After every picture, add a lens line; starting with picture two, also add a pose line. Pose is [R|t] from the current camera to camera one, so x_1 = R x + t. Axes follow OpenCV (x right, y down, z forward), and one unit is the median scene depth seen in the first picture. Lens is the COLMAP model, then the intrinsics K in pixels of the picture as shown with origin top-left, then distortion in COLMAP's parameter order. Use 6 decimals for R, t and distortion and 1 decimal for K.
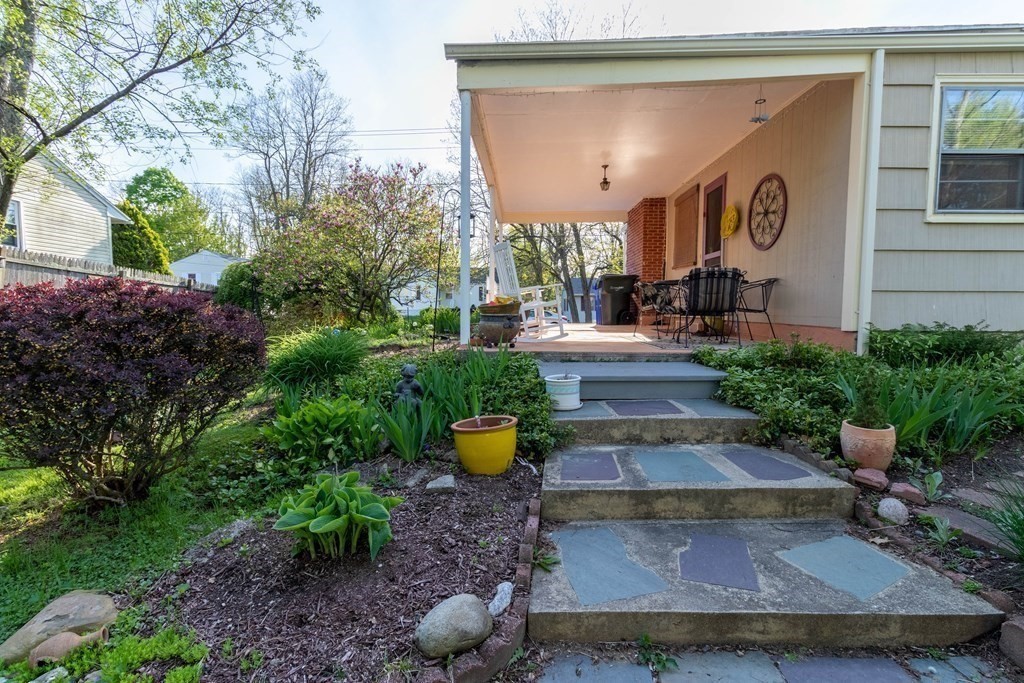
lens RADIAL K [[472.7, 0, 517.5], [0, 472.7, 344.3], [0, 0, 1]] dist [0.003181, 0.000769]
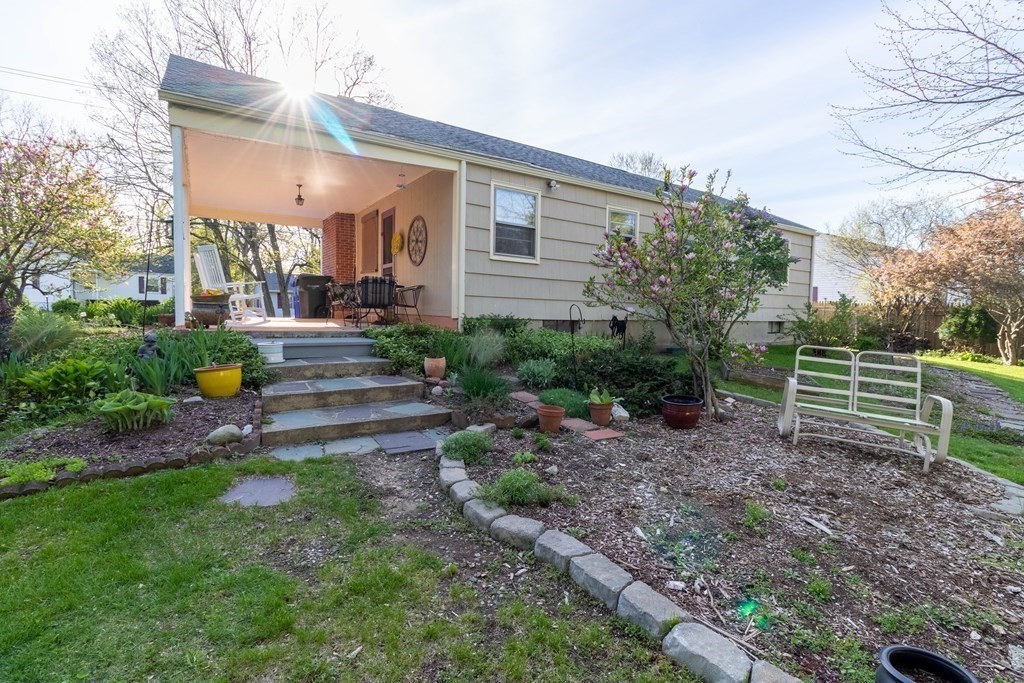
lens RADIAL K [[472.7, 0, 517.9], [0, 472.7, 343.4], [0, 0, 1]] dist [0.003181, 0.000769]
pose [[0.823421, -0.020244, 0.567070, -0.087734], [0.021618, 0.999757, 0.004300, 0.061870], [-0.567019, 0.008718, 0.823659, -0.556654]]
